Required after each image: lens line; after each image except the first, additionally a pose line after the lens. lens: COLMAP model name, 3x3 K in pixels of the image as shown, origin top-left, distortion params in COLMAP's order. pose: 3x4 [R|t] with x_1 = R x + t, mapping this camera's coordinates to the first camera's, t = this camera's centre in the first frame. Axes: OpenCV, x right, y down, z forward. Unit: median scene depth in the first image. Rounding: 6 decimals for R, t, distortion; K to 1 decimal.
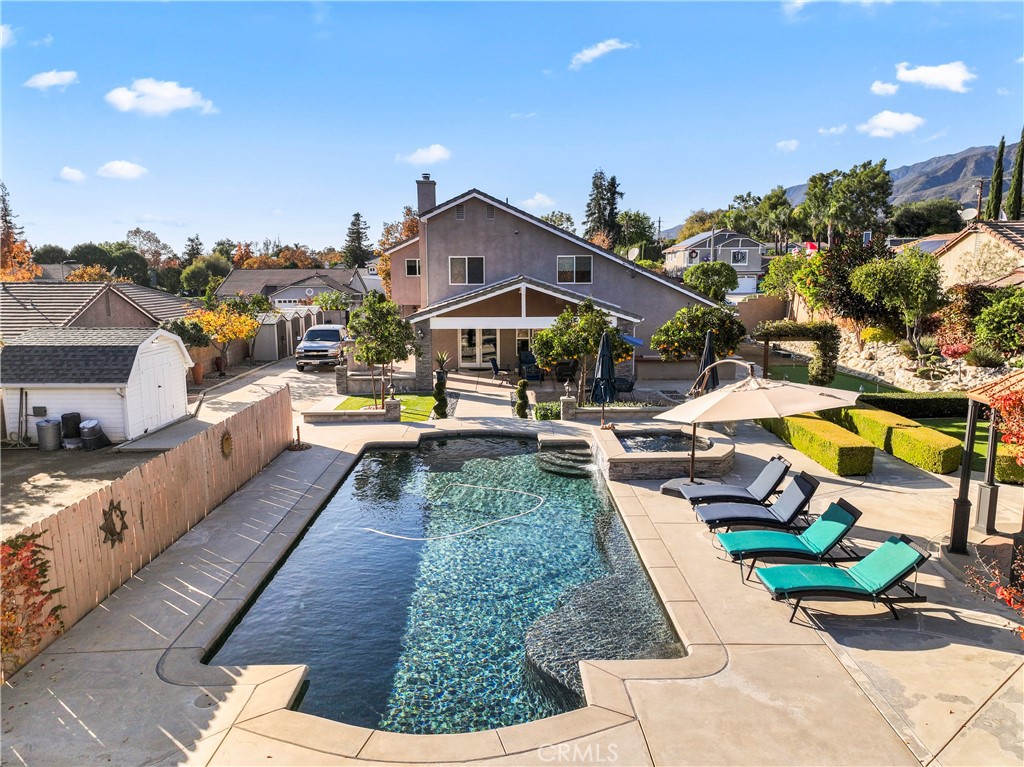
lens RADIAL K [[711.3, 0, 512.0], [0, 711.3, 383.5], [0, 0, 1]] dist [0.009607, 0.004263]
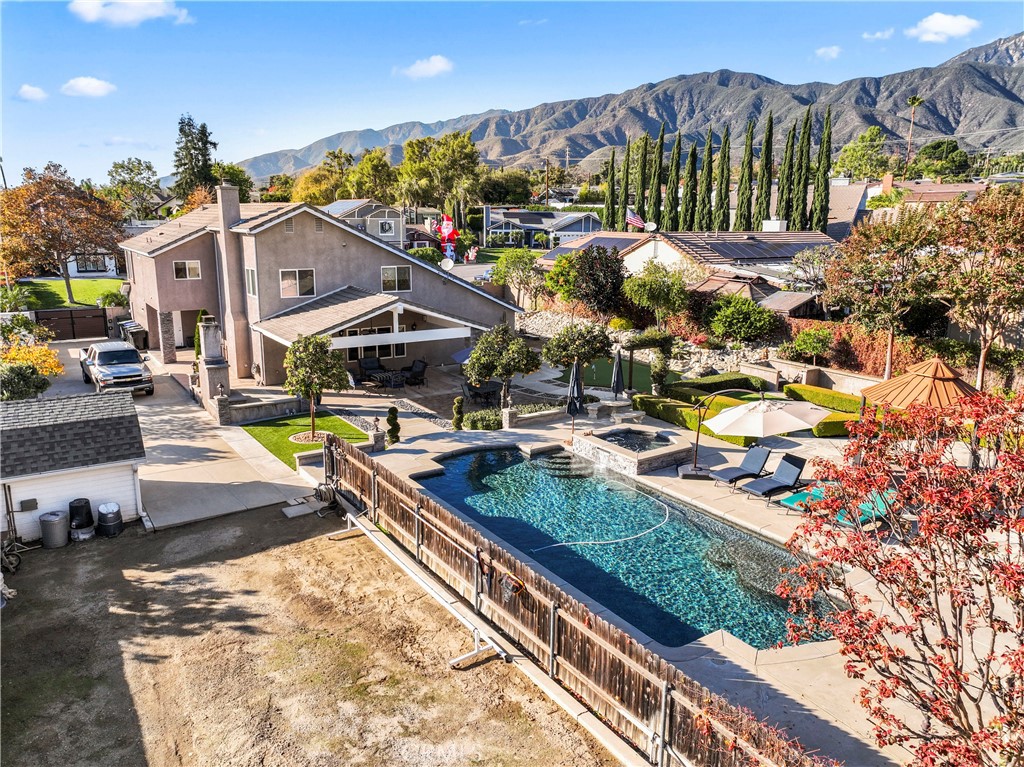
lens RADIAL K [[728.6, 0, 512.0], [0, 728.6, 383.5], [0, 0, 1]] dist [0.006179, 0.002474]
pose [[0.840505, -0.106516, 0.531231, -0.375324], [0.072293, 0.993765, 0.084877, -0.084350], [-0.536960, -0.032935, 0.842965, -0.033854]]
